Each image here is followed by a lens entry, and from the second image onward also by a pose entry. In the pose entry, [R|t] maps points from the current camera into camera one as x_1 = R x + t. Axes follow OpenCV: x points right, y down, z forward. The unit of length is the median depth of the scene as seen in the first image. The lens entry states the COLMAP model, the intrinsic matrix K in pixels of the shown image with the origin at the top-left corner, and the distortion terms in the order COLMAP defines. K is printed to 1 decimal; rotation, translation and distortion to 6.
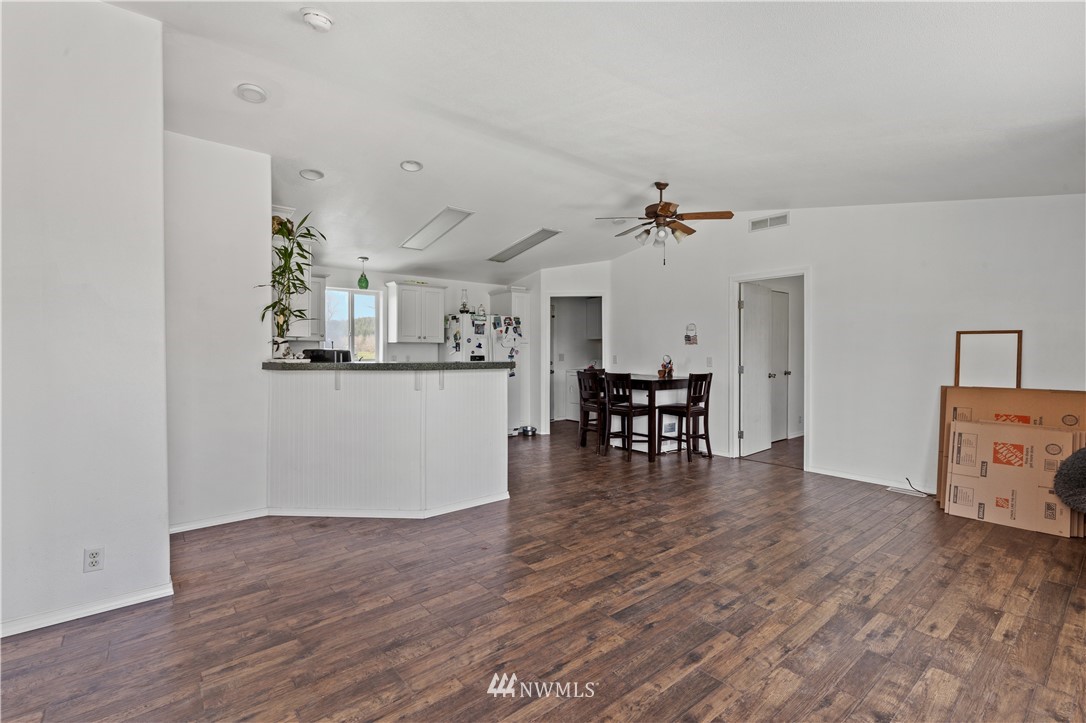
lens RADIAL K [[486.9, 0, 543.0], [0, 486.9, 361.5], [0, 0, 1]] dist [0.002771, 0.000221]
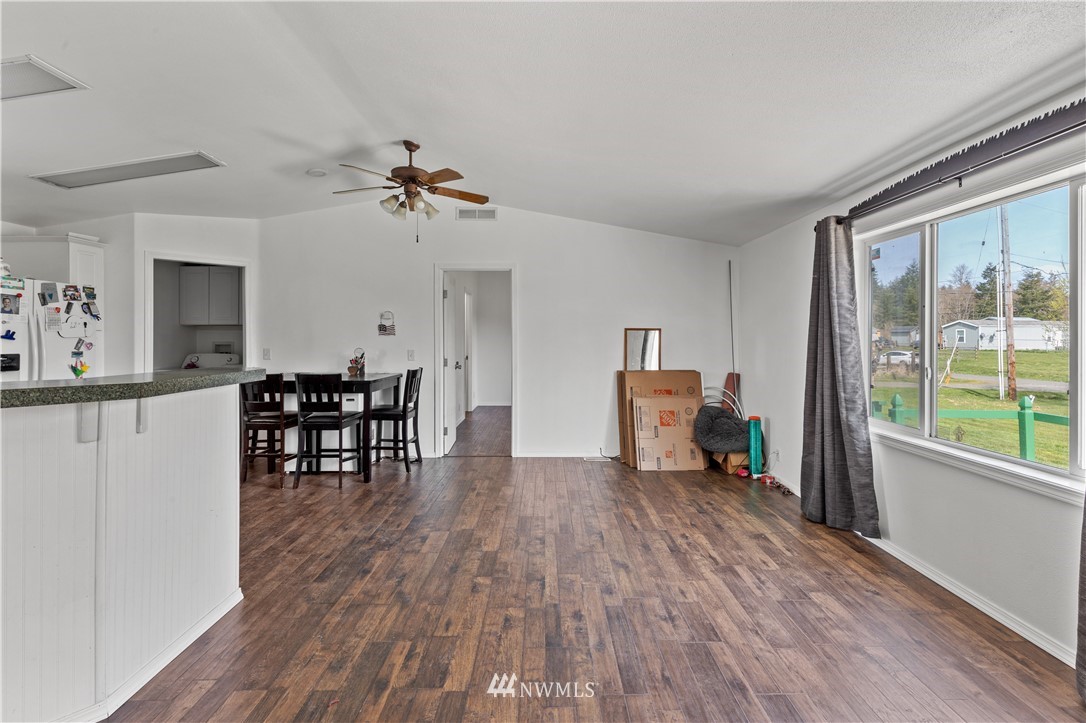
lens RADIAL K [[501.5, 0, 549.3], [0, 501.5, 338.8], [0, 0, 1]] dist [0.007219, 0.000133]
pose [[0.620890, -0.001891, 0.783896, -0.314618], [0.015579, 0.999829, -0.009928, -0.022667], [-0.783743, 0.018376, 0.620813, 0.321516]]
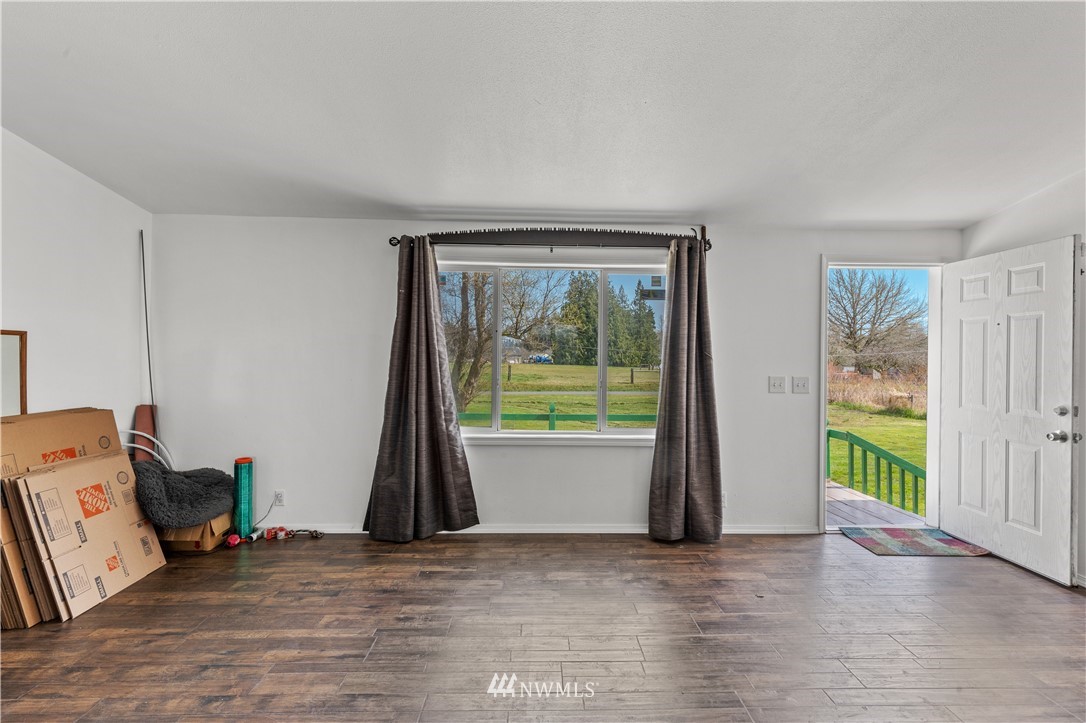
lens RADIAL K [[486.9, 0, 543.0], [0, 486.9, 361.5], [0, 0, 1]] dist [0.002771, 0.000221]
pose [[-0.796634, -0.010175, 0.604377, -0.035122], [0.003570, 0.999762, 0.021536, -0.030373], [-0.604452, 0.019314, -0.796408, 1.003749]]
